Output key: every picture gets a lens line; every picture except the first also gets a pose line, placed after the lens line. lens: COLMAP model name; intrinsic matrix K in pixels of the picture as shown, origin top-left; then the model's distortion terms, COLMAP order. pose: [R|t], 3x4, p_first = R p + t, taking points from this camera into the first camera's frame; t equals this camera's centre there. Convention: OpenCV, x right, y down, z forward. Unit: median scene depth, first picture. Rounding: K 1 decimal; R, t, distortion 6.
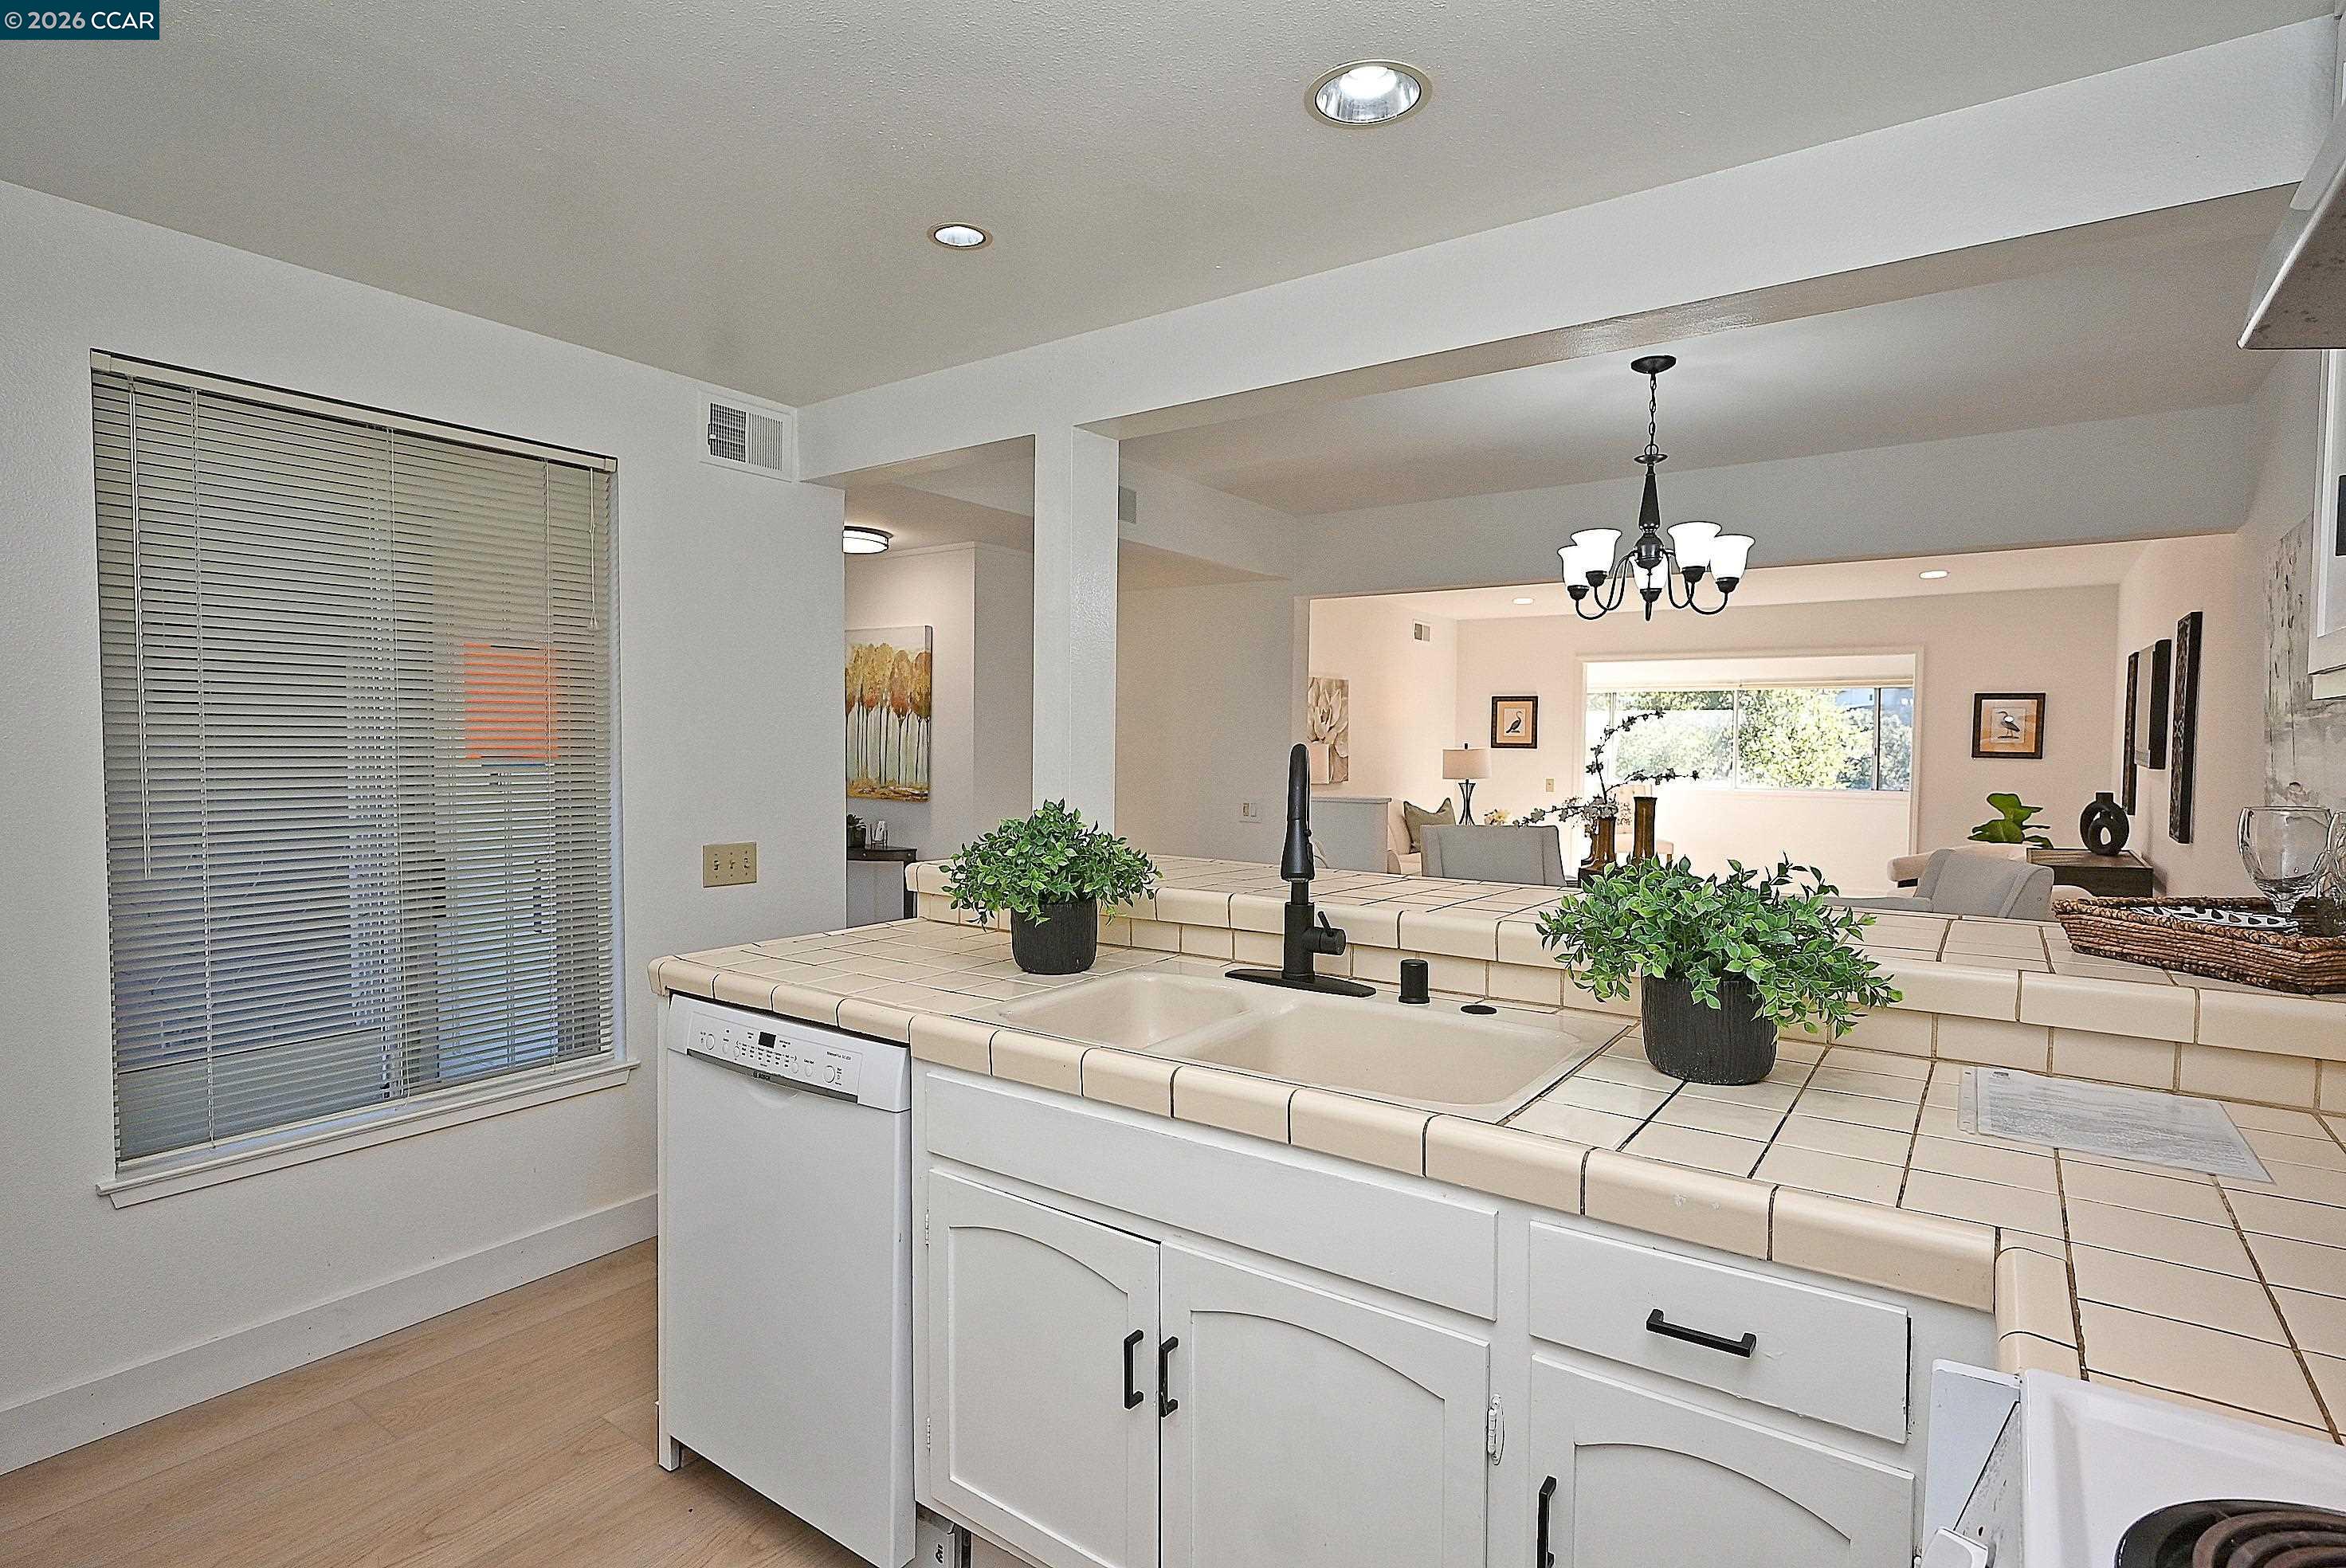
lens RADIAL K [[1166.0, 0, 1209.6], [0, 1166.0, 788.0], [0, 0, 1]] dist [-0.002015, 0.001028]
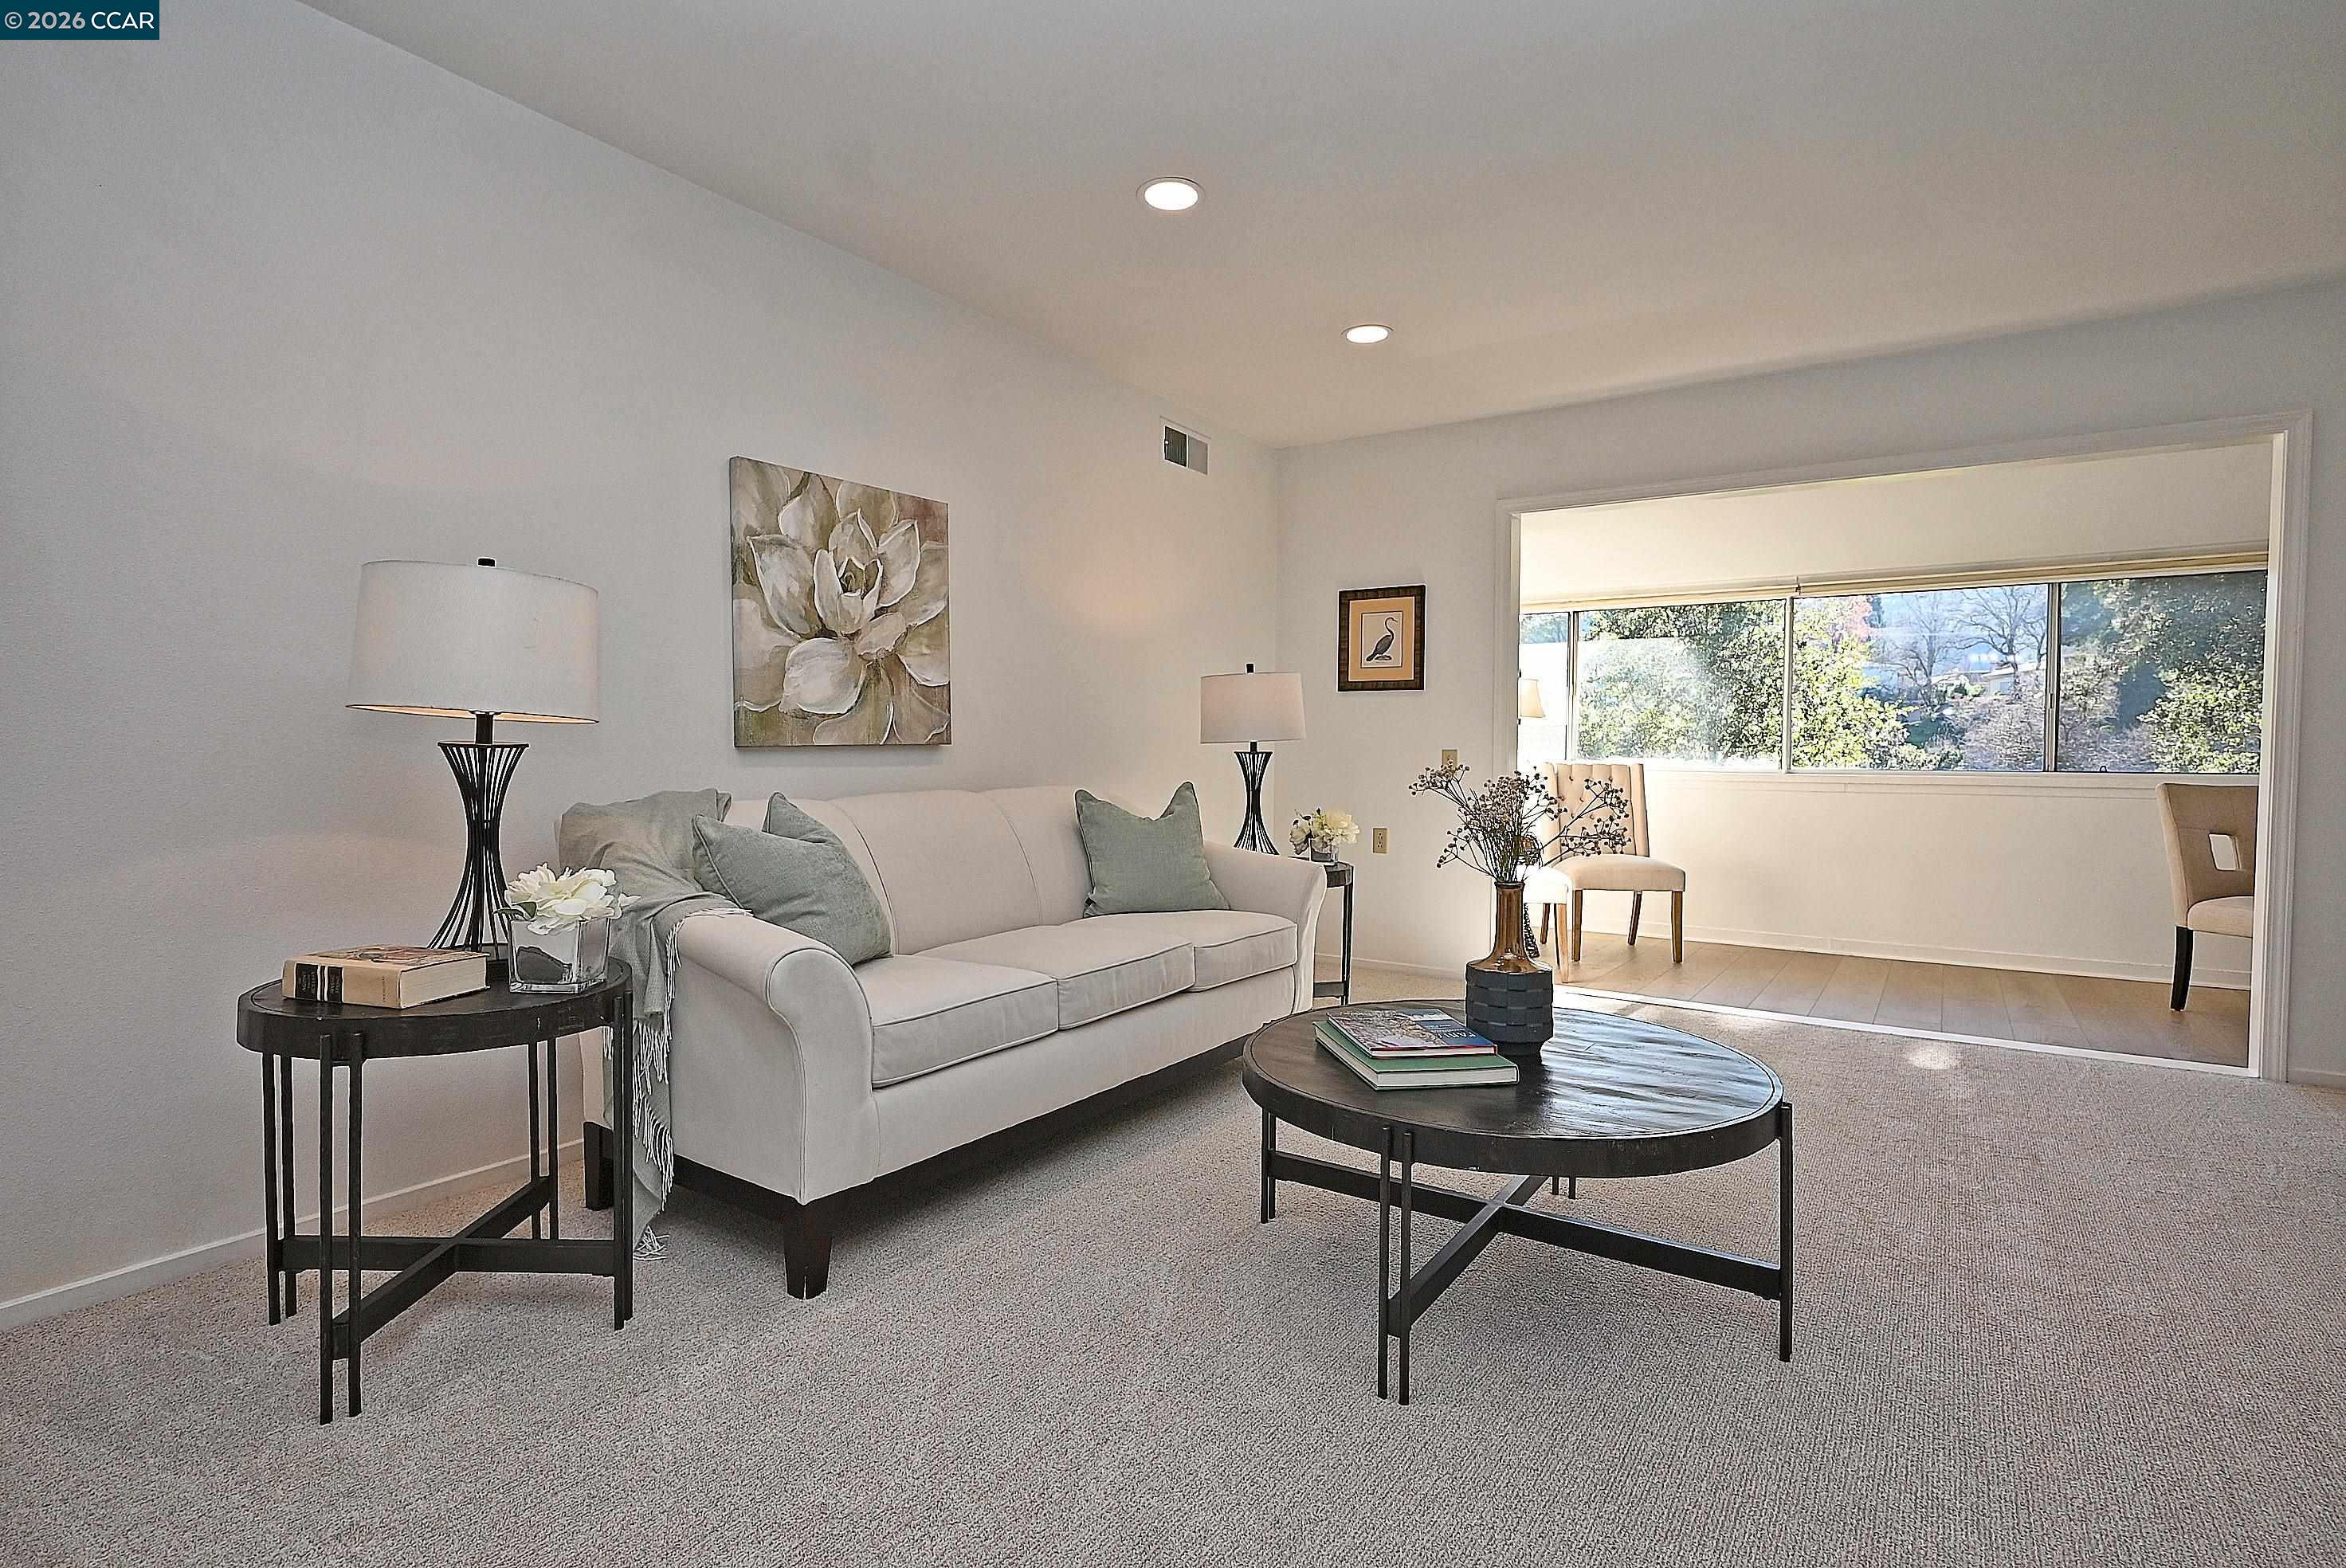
lens RADIAL K [[1184.2, 0, 1165.5], [0, 1184.2, 779.5], [0, 0, 1]] dist [0.000287, 0.000454]
pose [[0.999992, 0.000375, 0.004013, 0.166825], [-0.000350, 0.999980, -0.006308, 0.008202], [-0.004015, 0.006307, 0.999972, 0.487502]]
